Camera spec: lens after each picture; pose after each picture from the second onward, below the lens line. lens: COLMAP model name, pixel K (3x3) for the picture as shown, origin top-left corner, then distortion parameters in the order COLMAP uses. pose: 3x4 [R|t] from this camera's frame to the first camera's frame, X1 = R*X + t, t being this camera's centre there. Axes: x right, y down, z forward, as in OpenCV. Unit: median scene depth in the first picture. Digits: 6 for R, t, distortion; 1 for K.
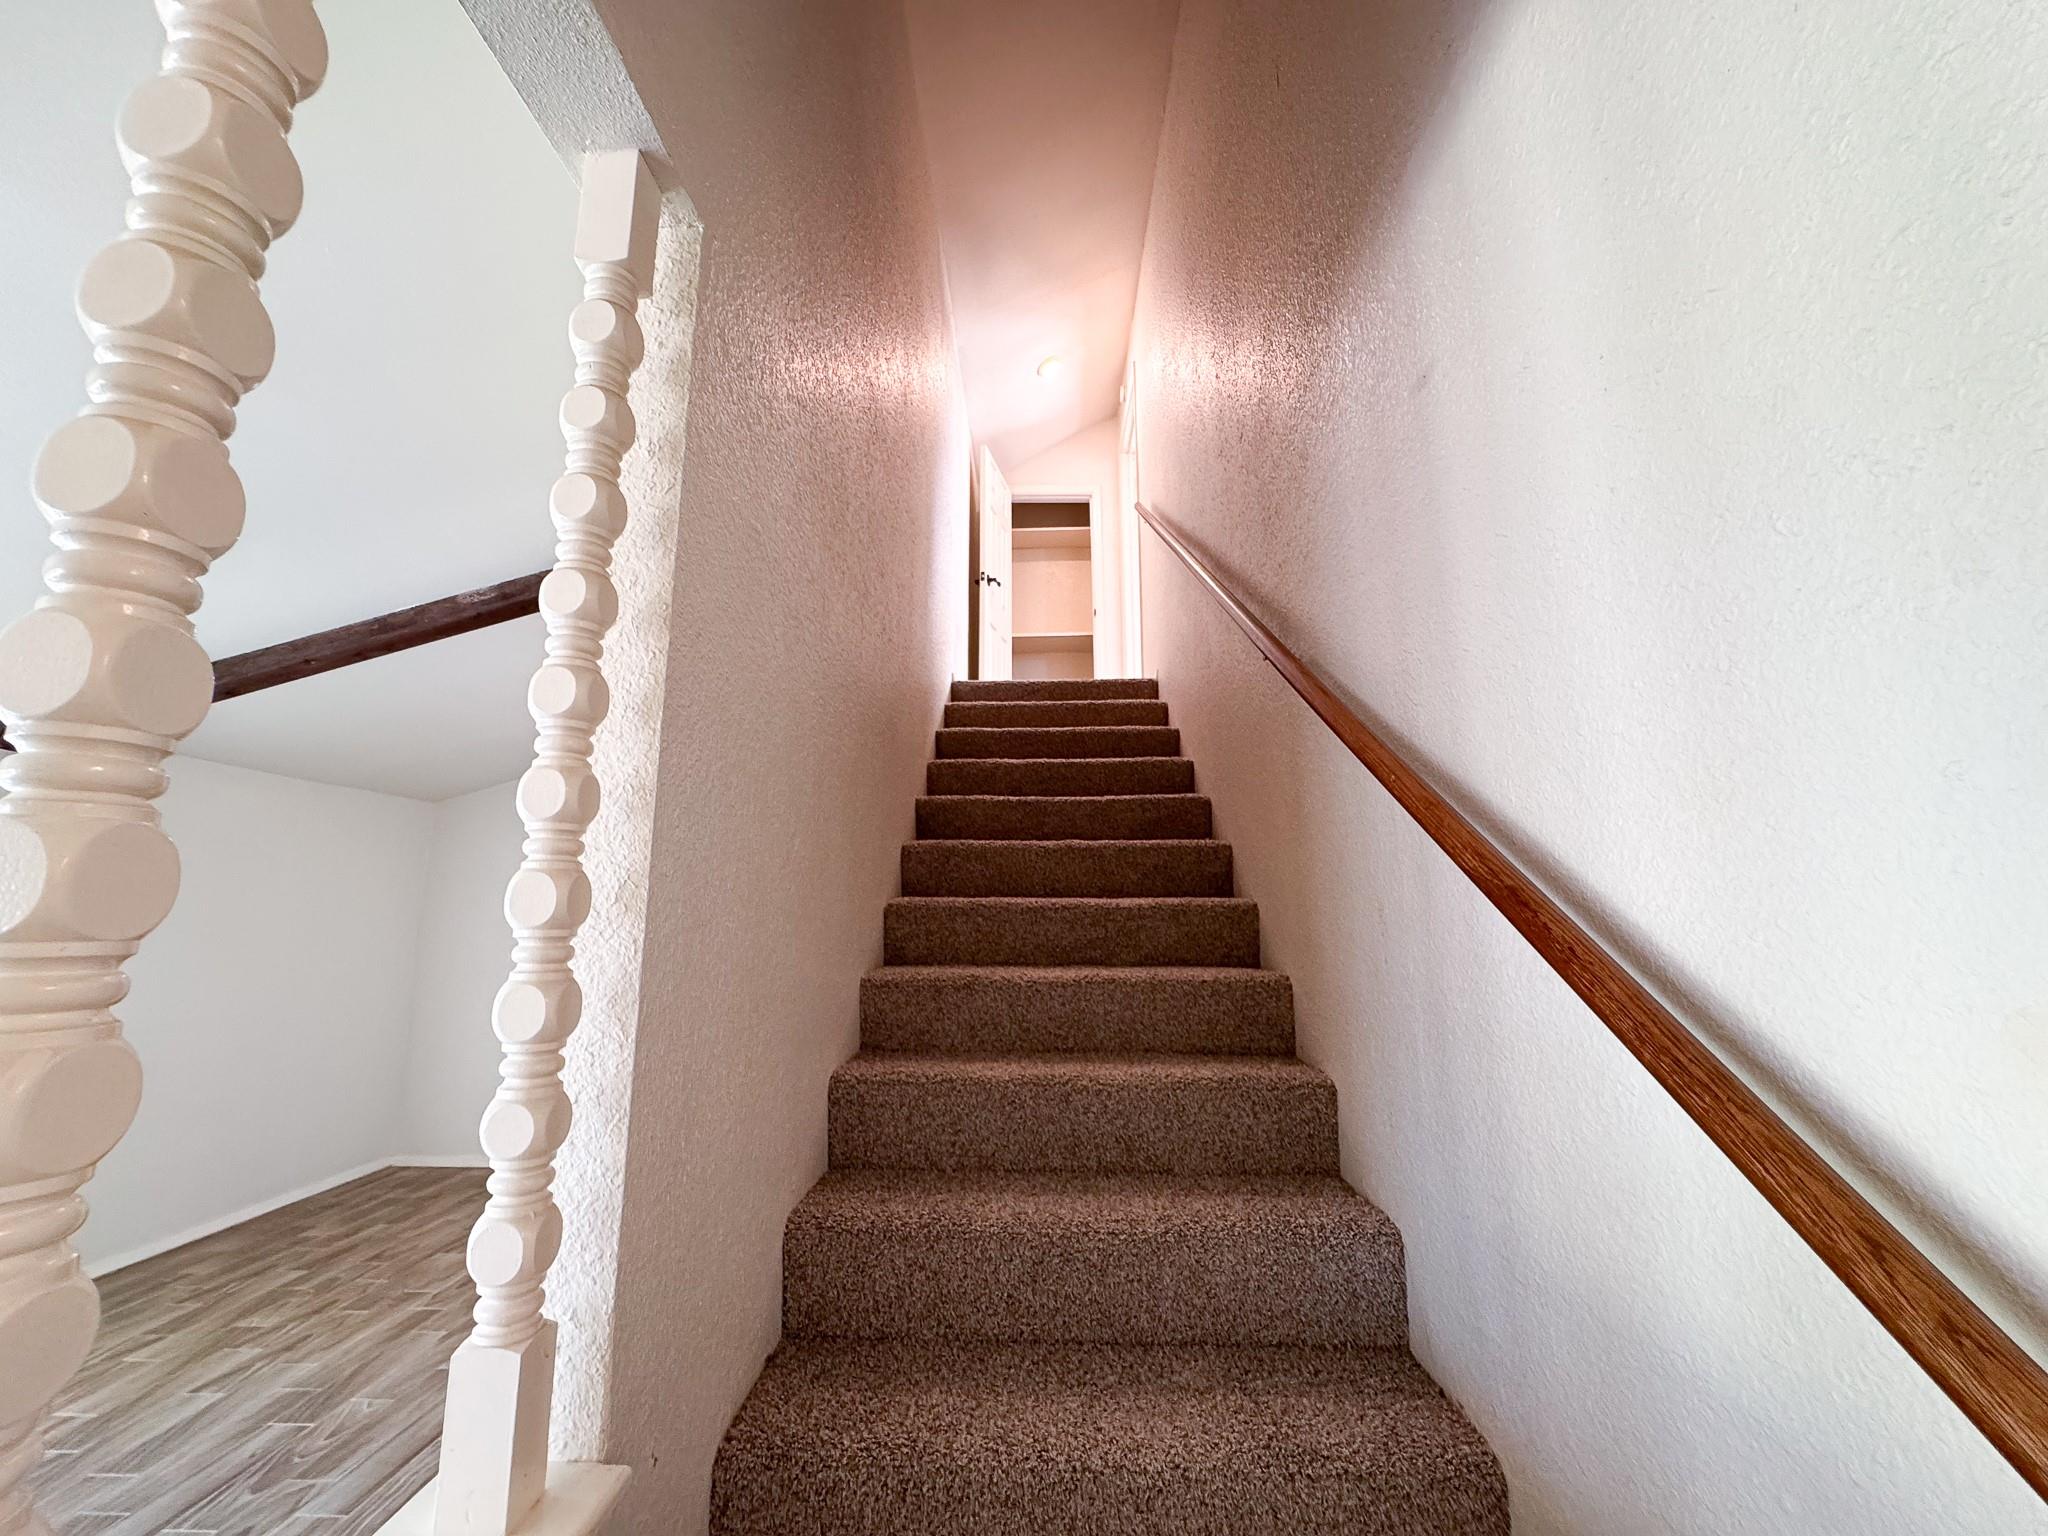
lens RADIAL K [[816.9, 0, 1022.6], [0, 816.9, 766.4], [0, 0, 1]] dist [-0.002259, 0.000615]
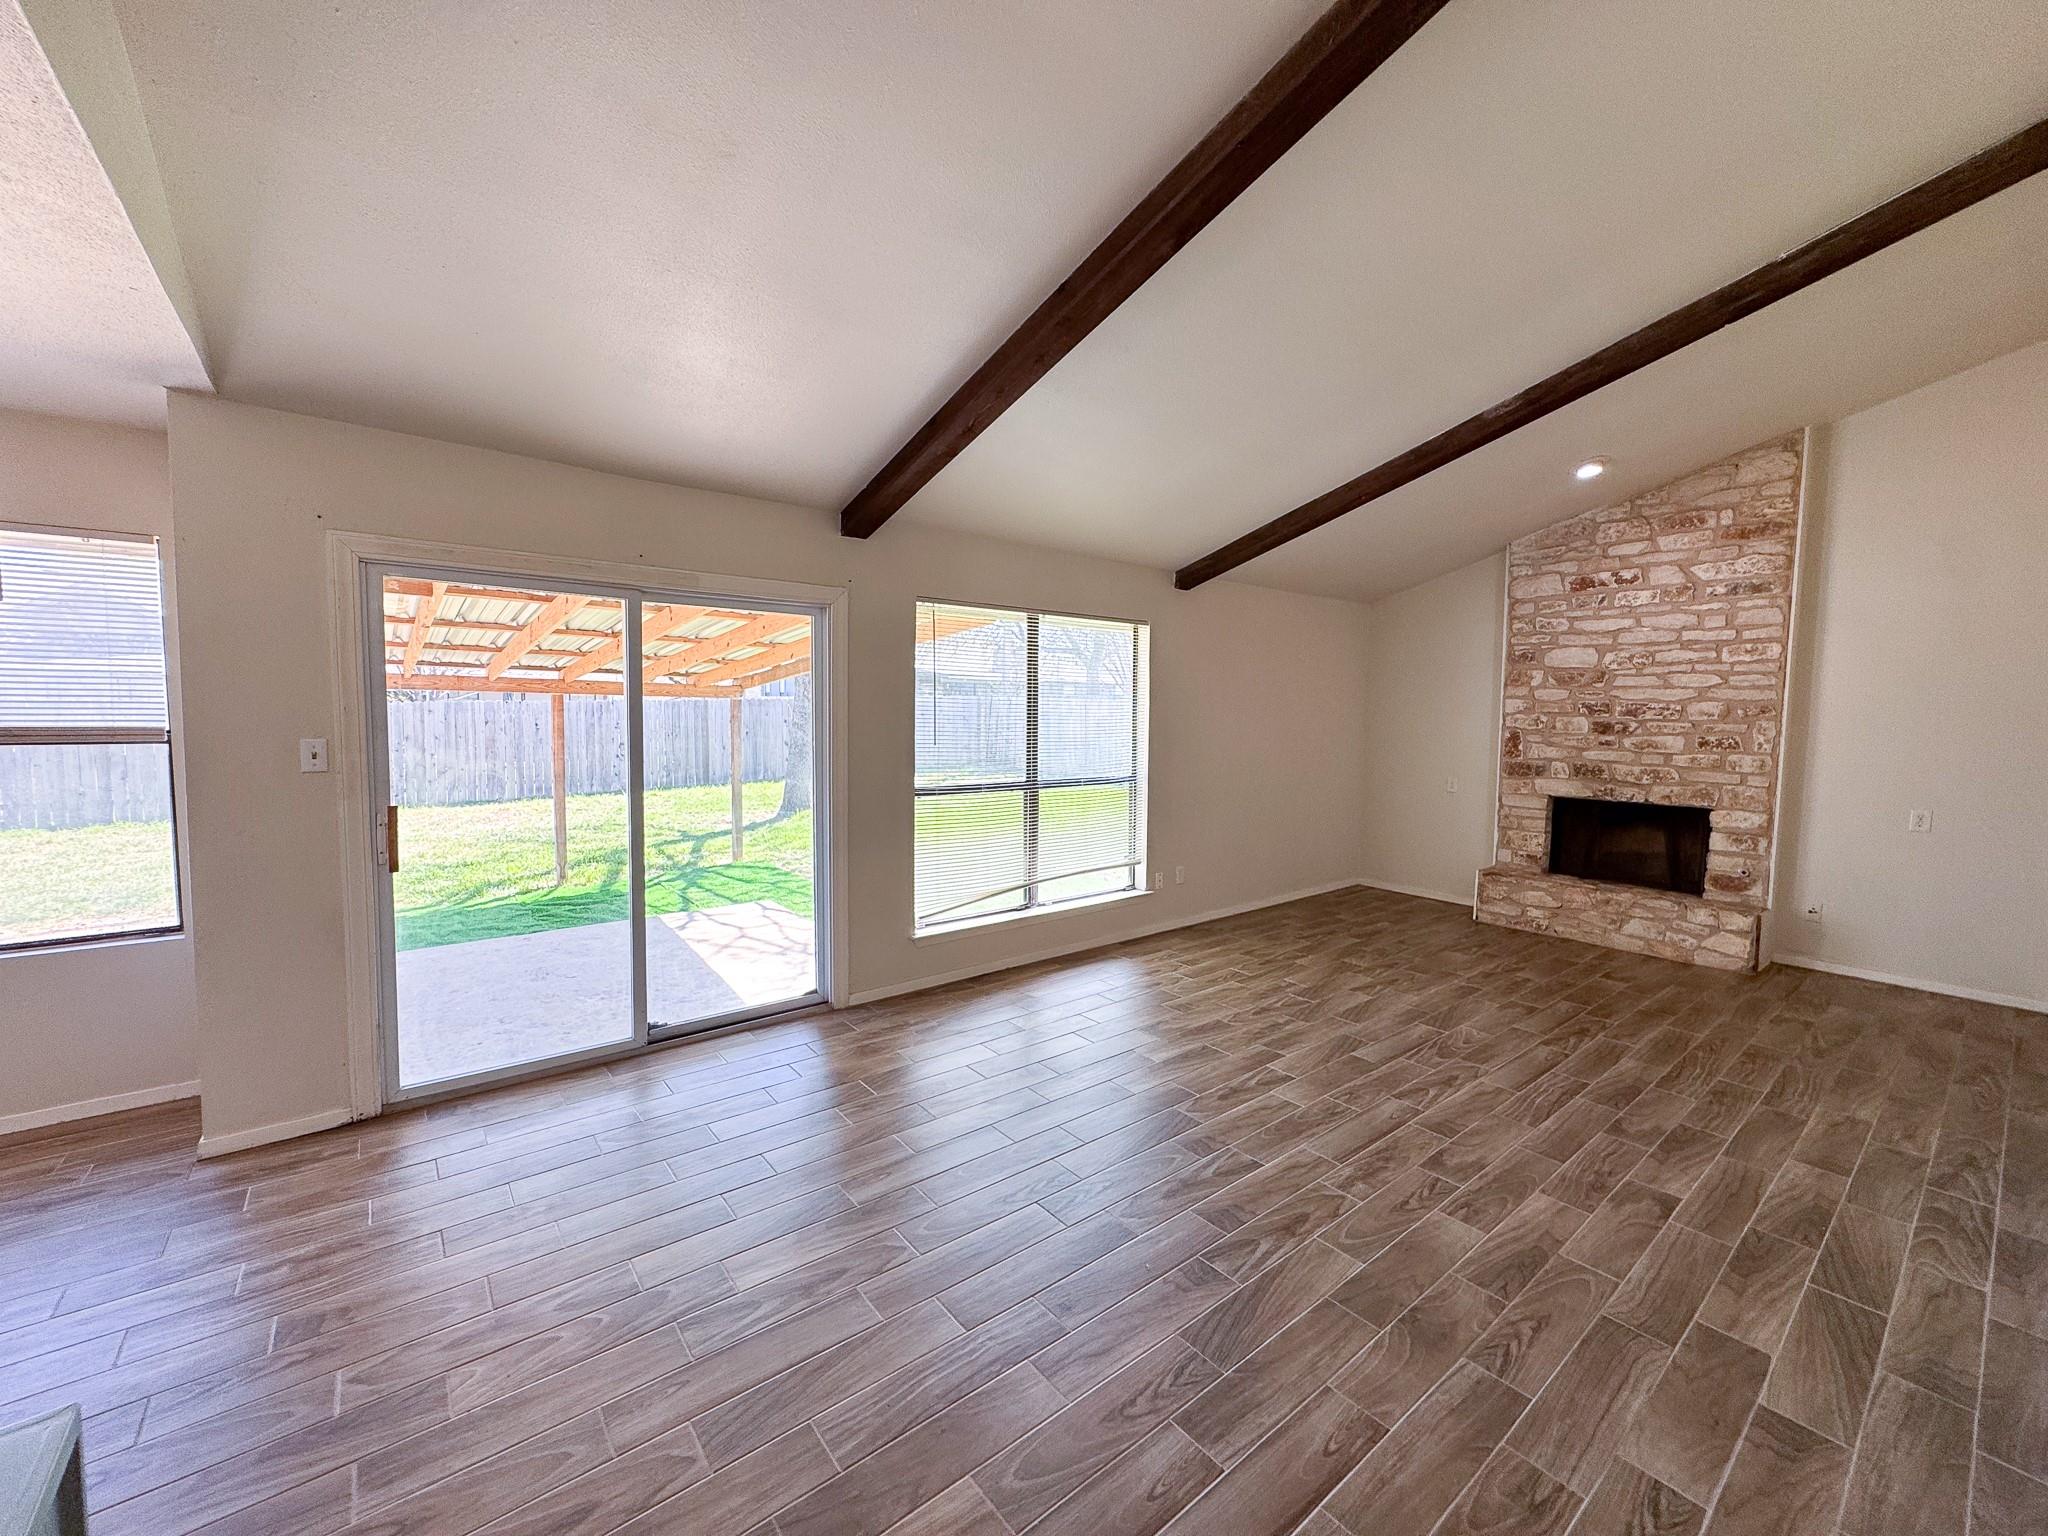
lens RADIAL K [[812.4, 0, 1021.7], [0, 812.4, 766.5], [0, 0, 1]] dist [-0.000458, 0.000010]
pose [[0.643679, 0.066987, -0.762358, -0.215615], [0.125994, 0.973293, 0.191901, -0.028427], [0.754853, -0.219575, 0.618049, -0.292713]]
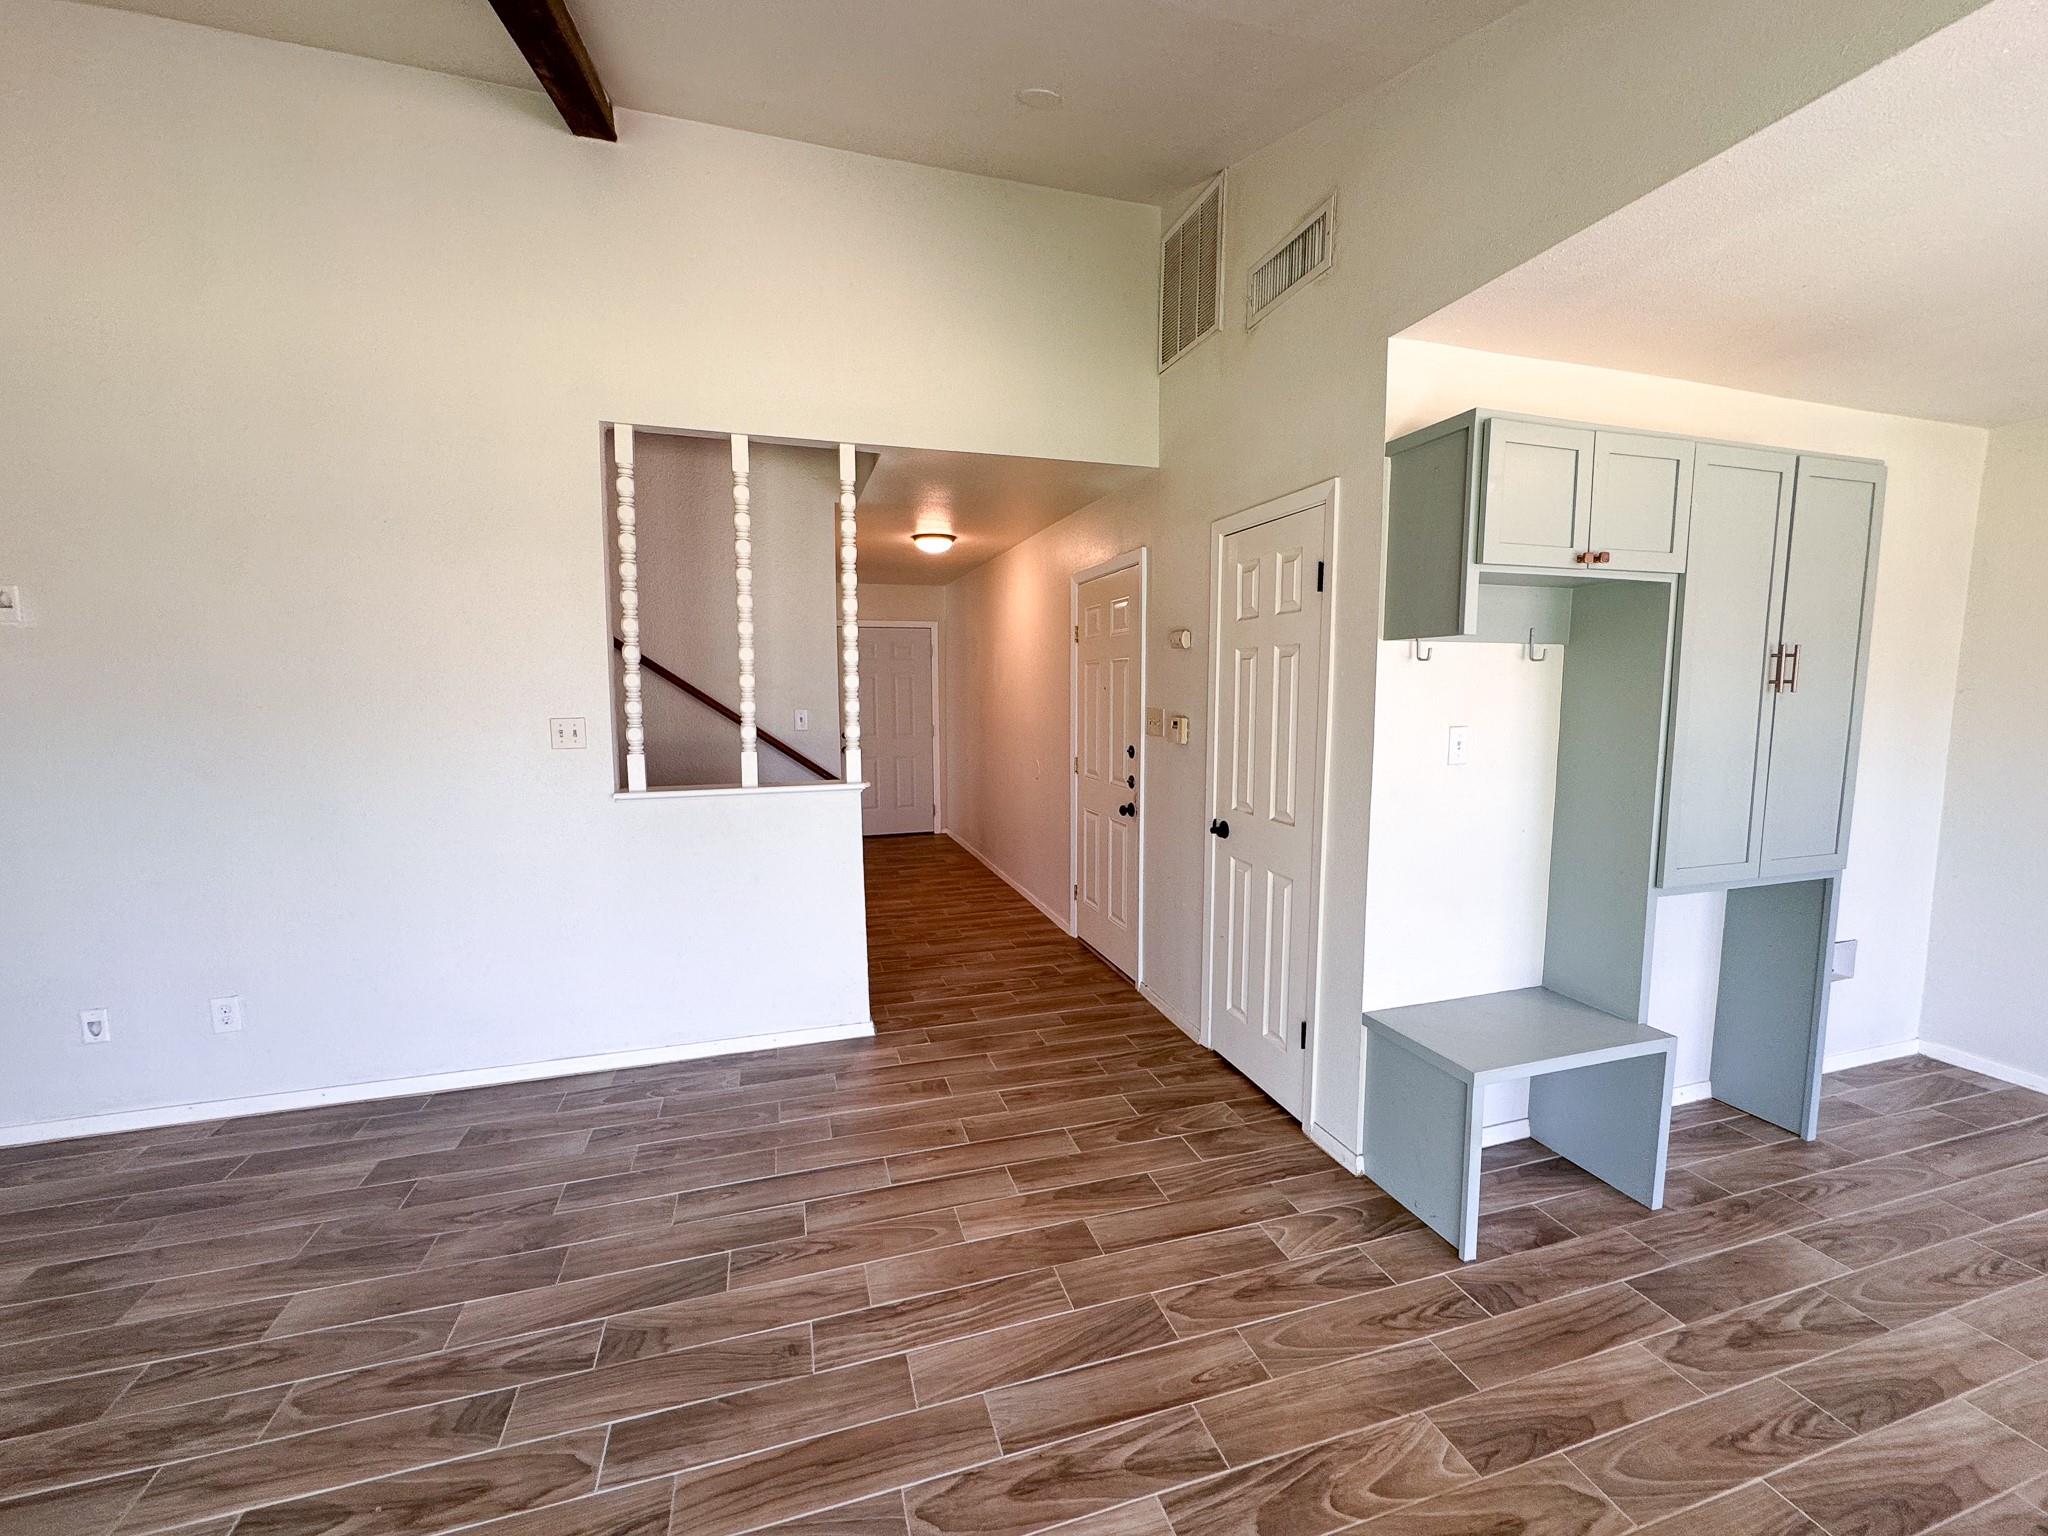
lens RADIAL K [[816.9, 0, 1022.6], [0, 816.9, 766.4], [0, 0, 1]] dist [-0.002259, 0.000615]
pose [[-0.320957, -0.090676, 0.942743, -1.143702], [-0.175012, 0.983942, 0.035055, 0.055220], [-0.930783, -0.153740, -0.331672, 0.110341]]
